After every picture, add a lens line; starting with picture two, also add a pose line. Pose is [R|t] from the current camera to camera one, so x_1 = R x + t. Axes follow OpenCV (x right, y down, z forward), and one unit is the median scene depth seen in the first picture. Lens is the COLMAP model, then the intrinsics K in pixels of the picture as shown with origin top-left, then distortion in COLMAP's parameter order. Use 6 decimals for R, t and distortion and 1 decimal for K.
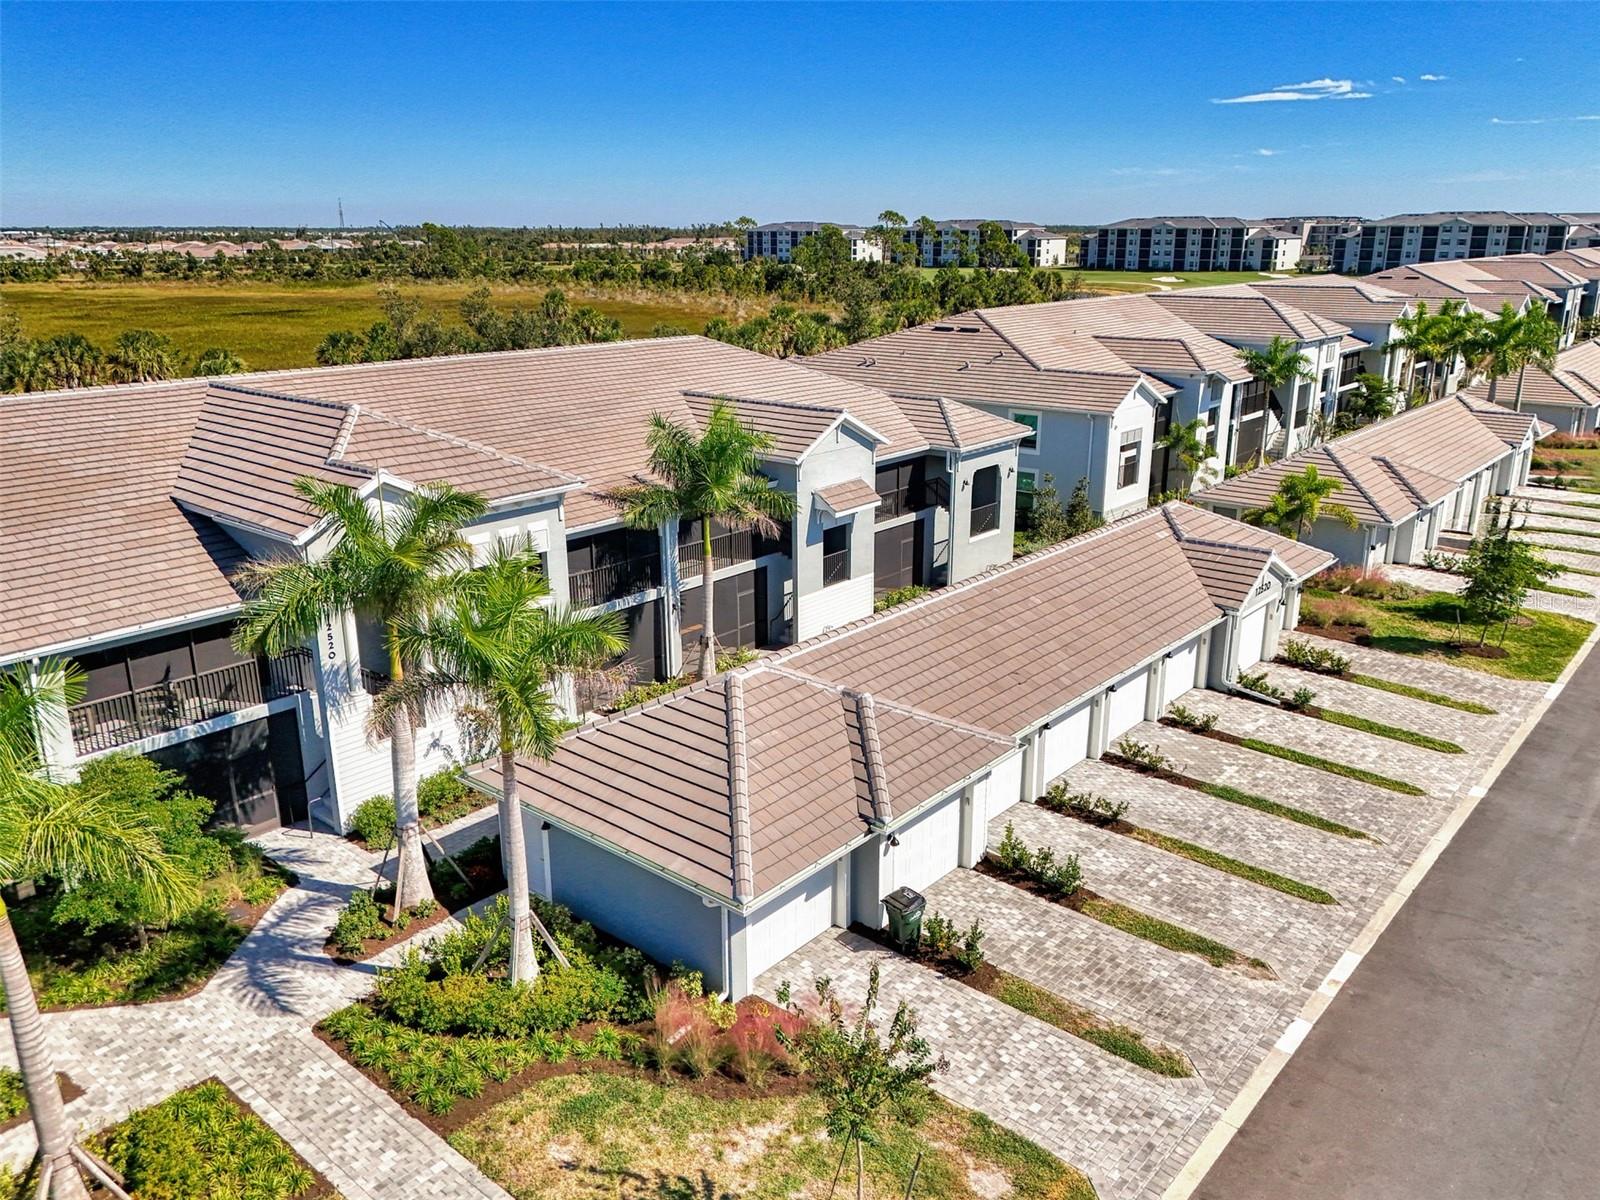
lens RADIAL K [[1206.8, 0, 800.0], [0, 1206.8, 600.0], [0, 0, 1]] dist [0.018821, -0.003968]
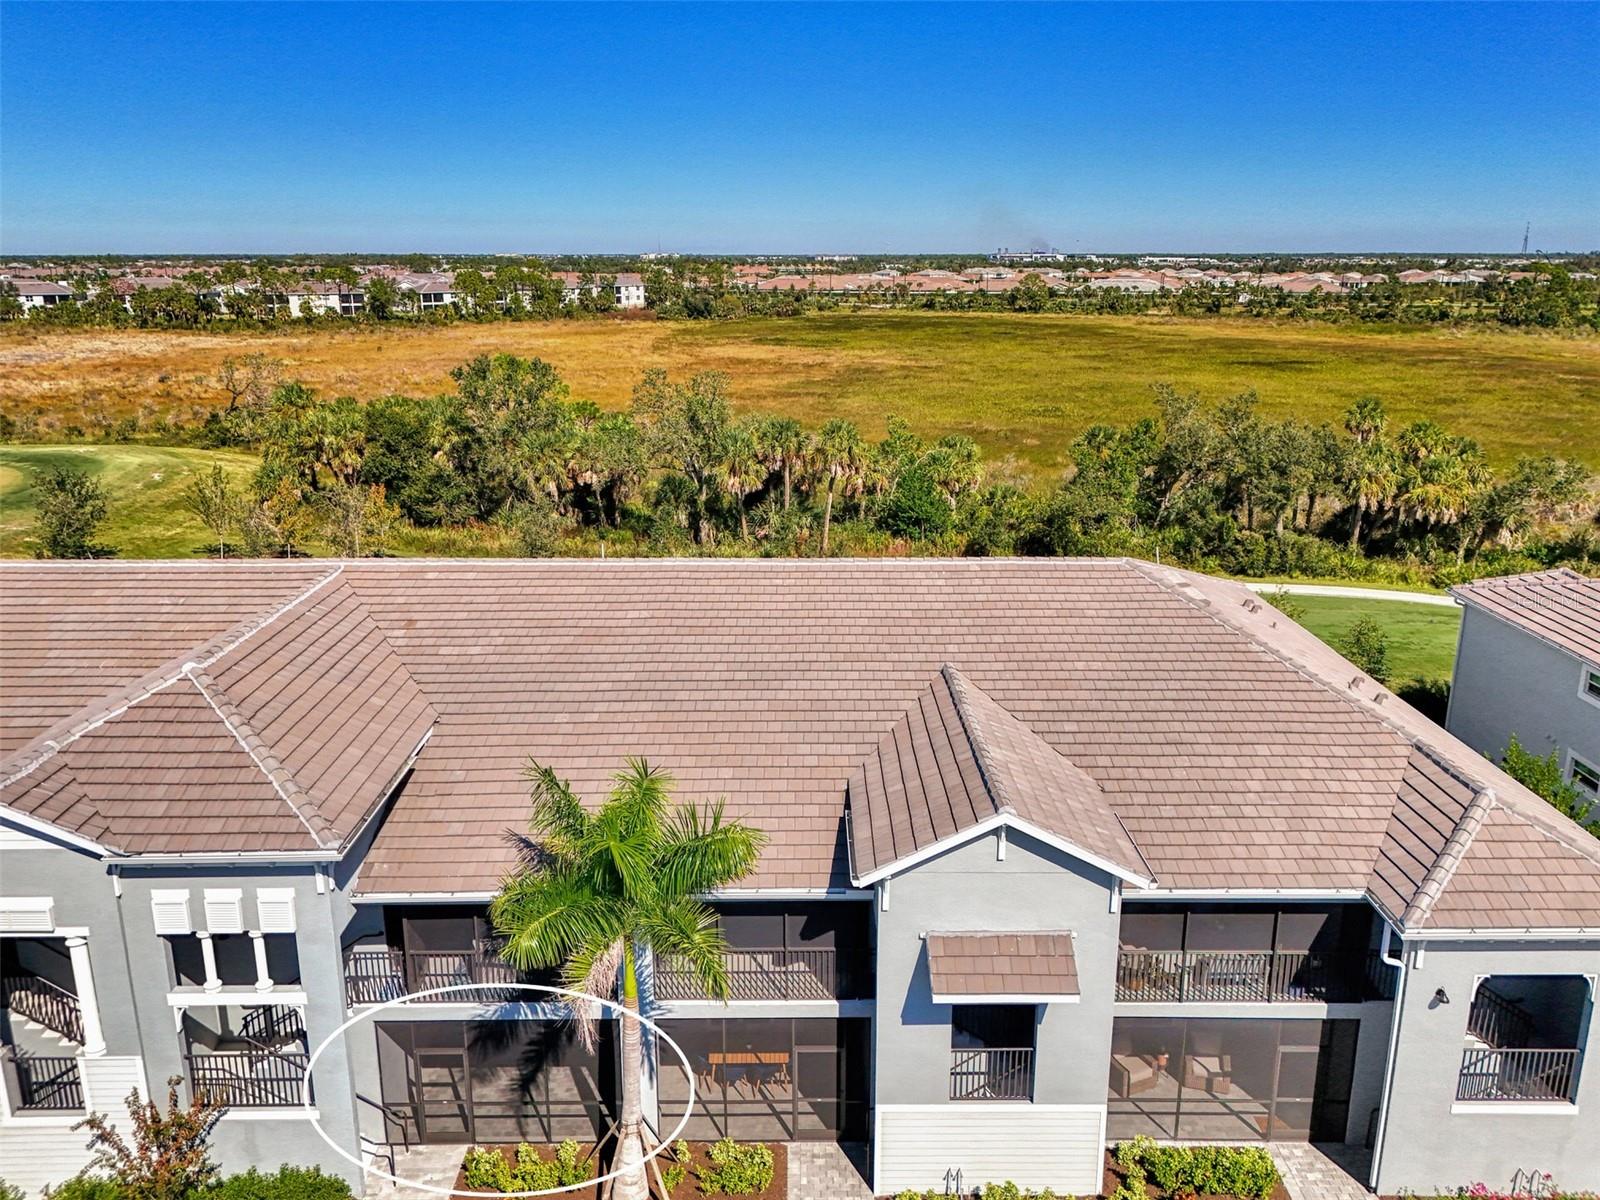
lens RADIAL K [[1206.8, 0, 800.0], [0, 1206.8, 600.0], [0, 0, 1]] dist [0.018821, -0.003968]
pose [[0.654726, 0.215237, -0.724573, 0.189474], [-0.231037, 0.969709, 0.079290, -0.152010], [0.719691, 0.115490, 0.684622, 0.329819]]
